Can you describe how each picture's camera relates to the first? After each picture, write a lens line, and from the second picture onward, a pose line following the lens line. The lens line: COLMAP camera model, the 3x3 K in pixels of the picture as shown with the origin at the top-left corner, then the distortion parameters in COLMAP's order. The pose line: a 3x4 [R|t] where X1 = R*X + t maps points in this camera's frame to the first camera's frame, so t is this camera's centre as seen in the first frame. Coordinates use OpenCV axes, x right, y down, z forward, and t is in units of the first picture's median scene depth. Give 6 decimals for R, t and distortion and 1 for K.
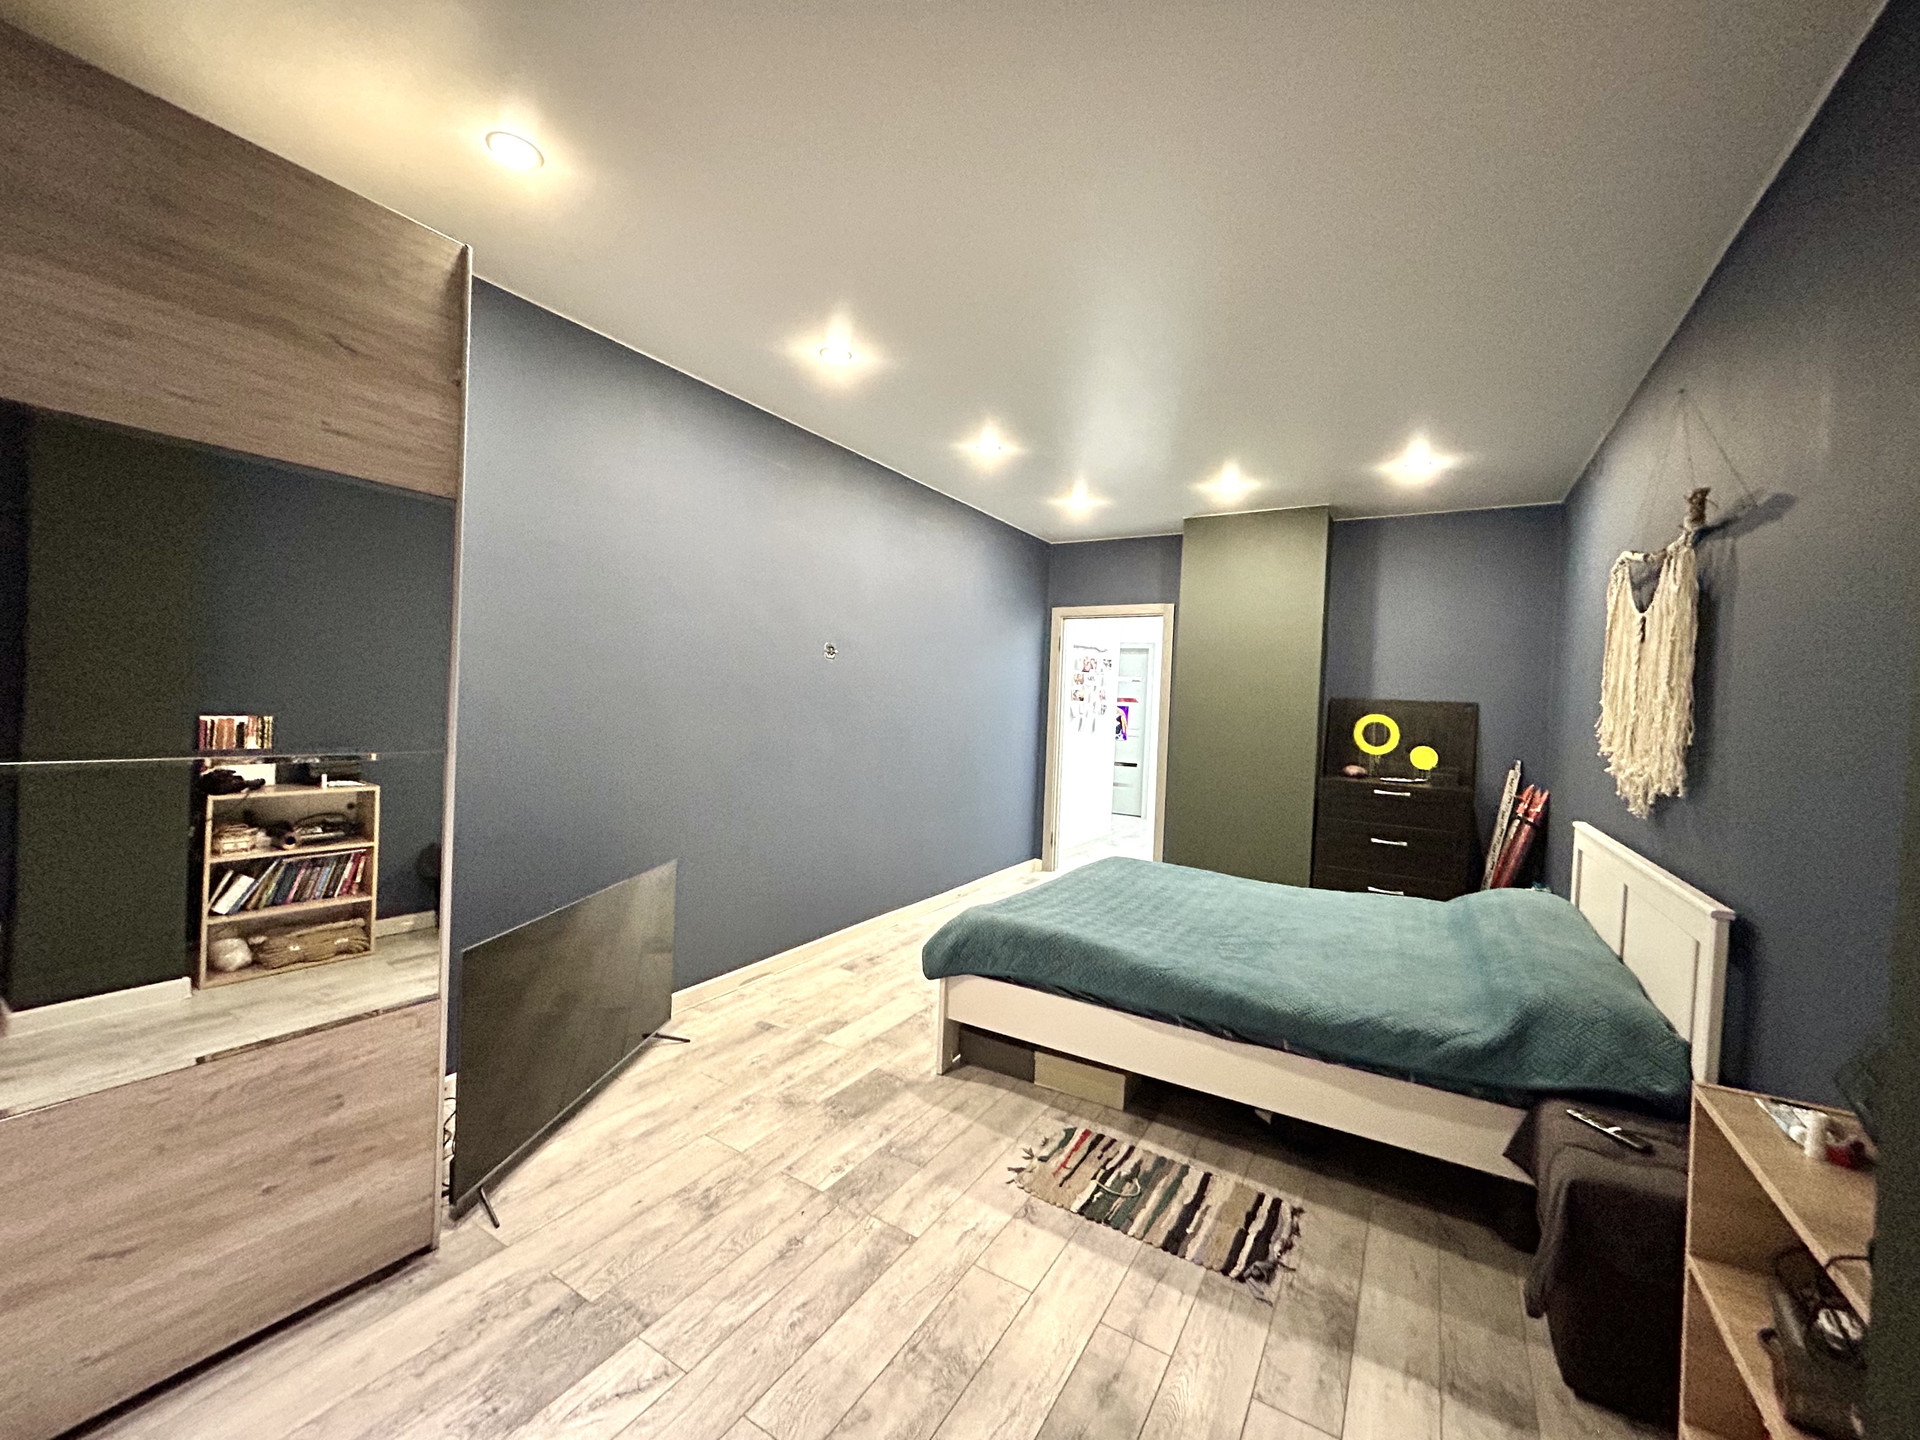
lens RADIAL K [[773.7, 0, 960.0], [0, 773.7, 720.0], [0, 0, 1]] dist [0.001735, 0.000460]
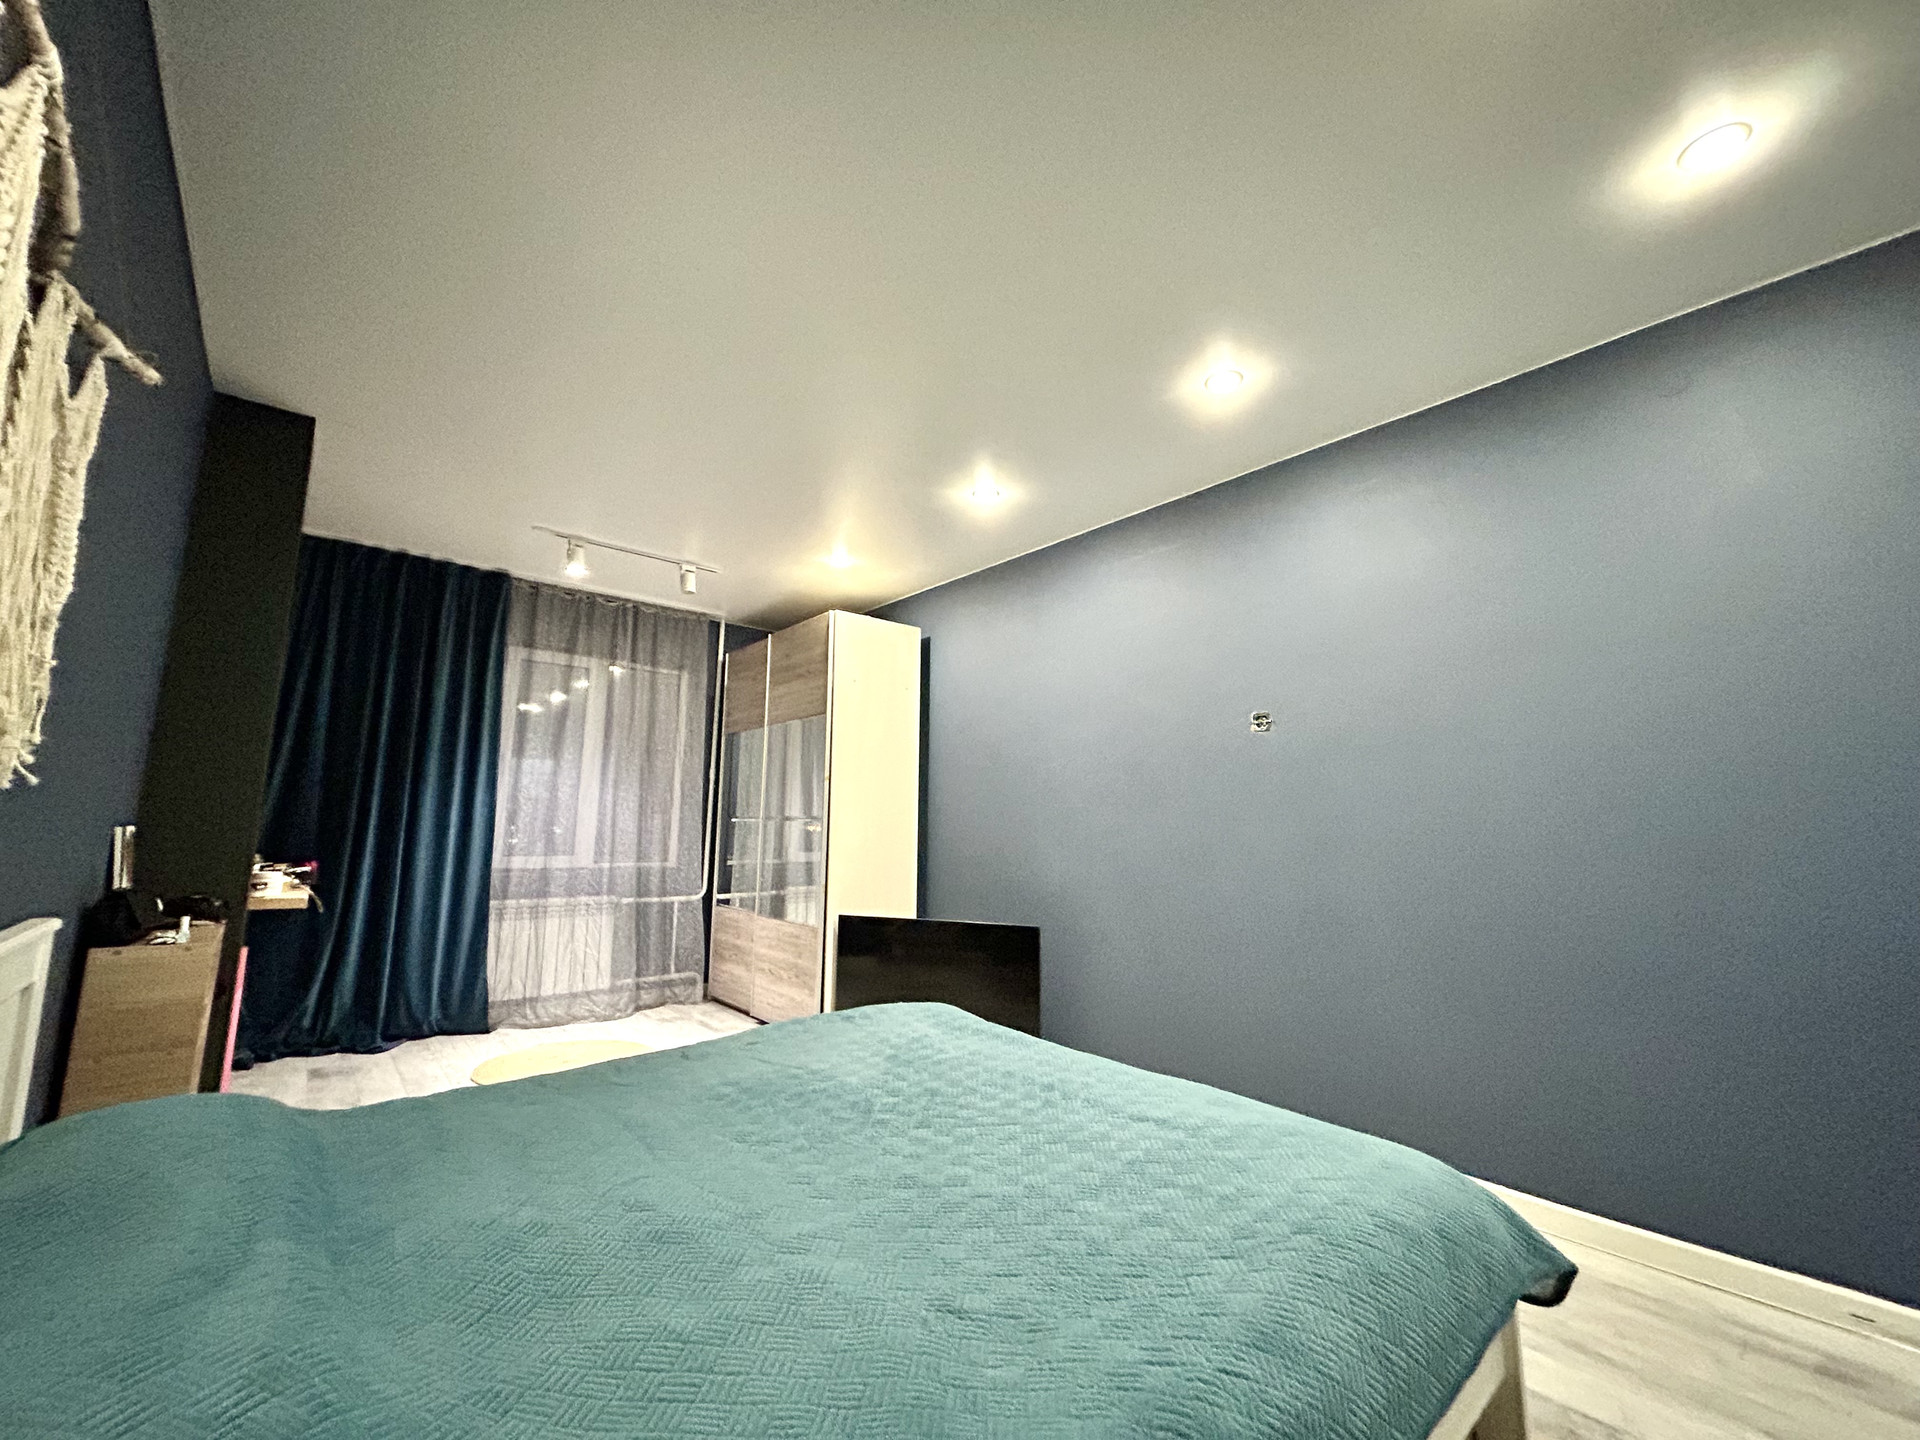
lens RADIAL K [[773.7, 0, 960.0], [0, 773.7, 720.0], [0, 0, 1]] dist [0.001735, 0.000460]
pose [[-0.303073, -0.176469, -0.936486, 1.640933], [-0.042300, 0.984228, -0.171775, 0.148977], [0.952028, -0.012447, -0.305758, 2.392954]]
